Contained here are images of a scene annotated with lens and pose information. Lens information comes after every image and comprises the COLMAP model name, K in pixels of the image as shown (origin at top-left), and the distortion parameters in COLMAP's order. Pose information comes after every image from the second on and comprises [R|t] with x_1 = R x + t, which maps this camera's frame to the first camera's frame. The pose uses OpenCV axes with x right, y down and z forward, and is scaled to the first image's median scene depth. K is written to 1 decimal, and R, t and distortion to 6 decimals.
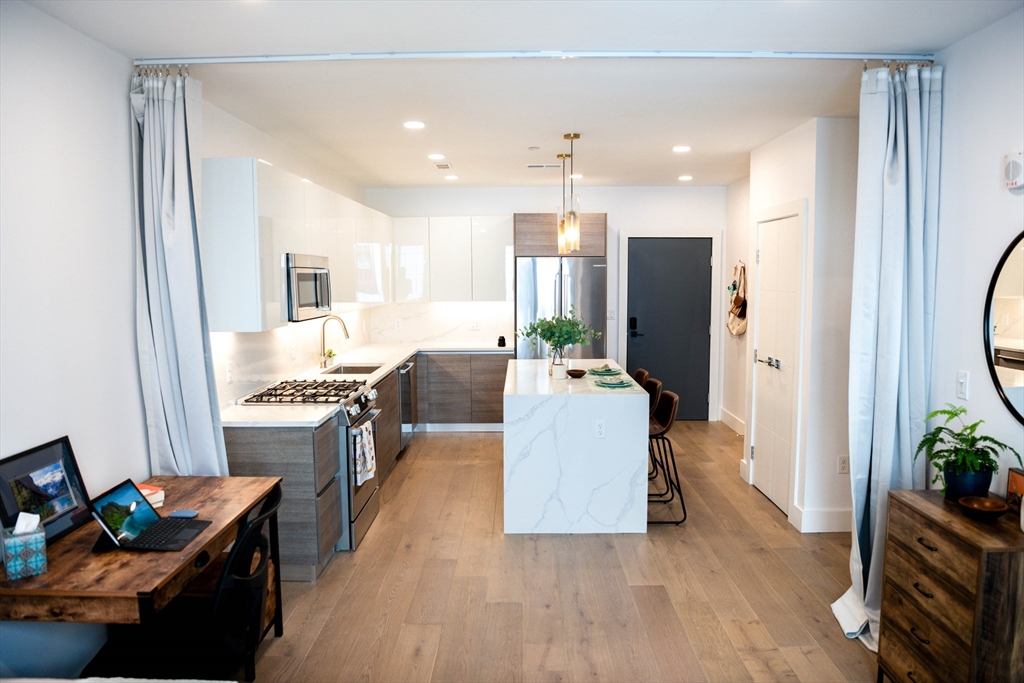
lens RADIAL K [[723.8, 0, 517.6], [0, 723.8, 345.3], [0, 0, 1]] dist [-0.077432, 0.005366]
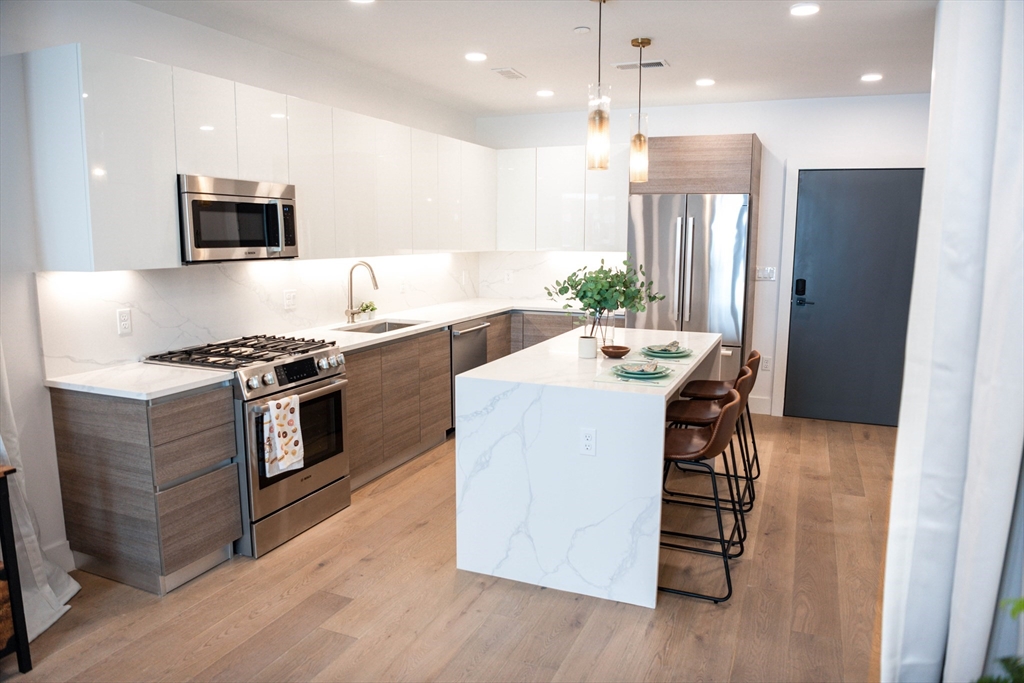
lens RADIAL K [[723.8, 0, 485.2], [0, 723.8, 345.6], [0, 0, 1]] dist [-0.077432, 0.005366]
pose [[0.921387, 0.068955, -0.382481, 0.269203], [-0.046479, 0.996622, 0.067709, -0.009125], [0.385858, -0.044609, 0.921479, 0.367792]]
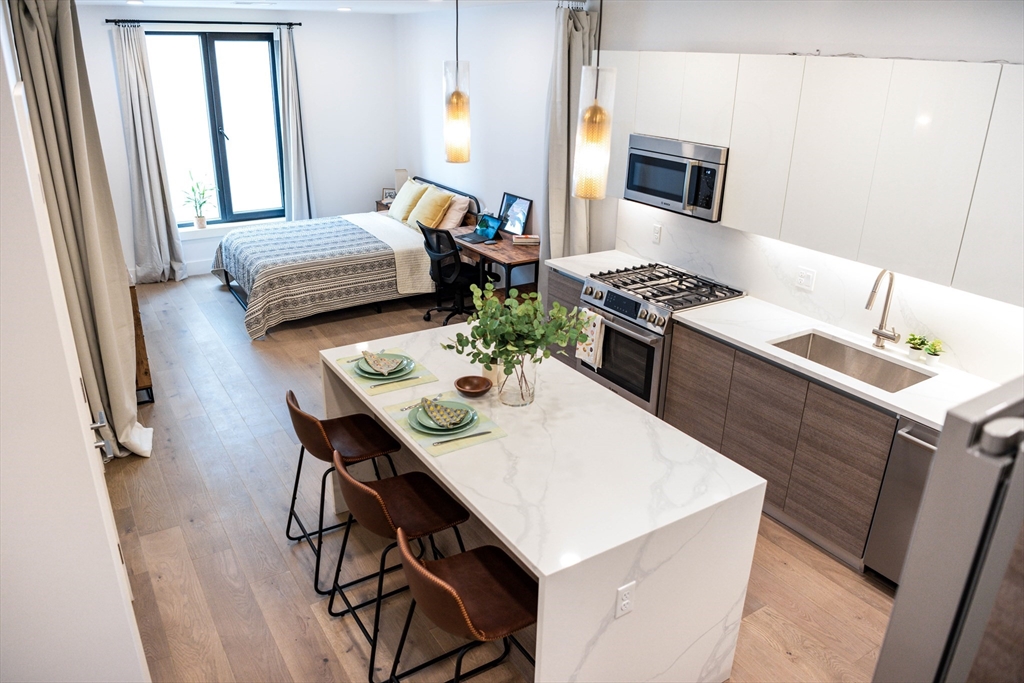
lens RADIAL K [[723.8, 0, 512.0], [0, 723.8, 343.5], [0, 0, 1]] dist [-0.077432, 0.005366]
pose [[-0.826285, 0.195945, -0.528071, 0.402215], [-0.071043, 0.893795, 0.442813, -0.272995], [0.558754, 0.403405, -0.724609, 1.606068]]
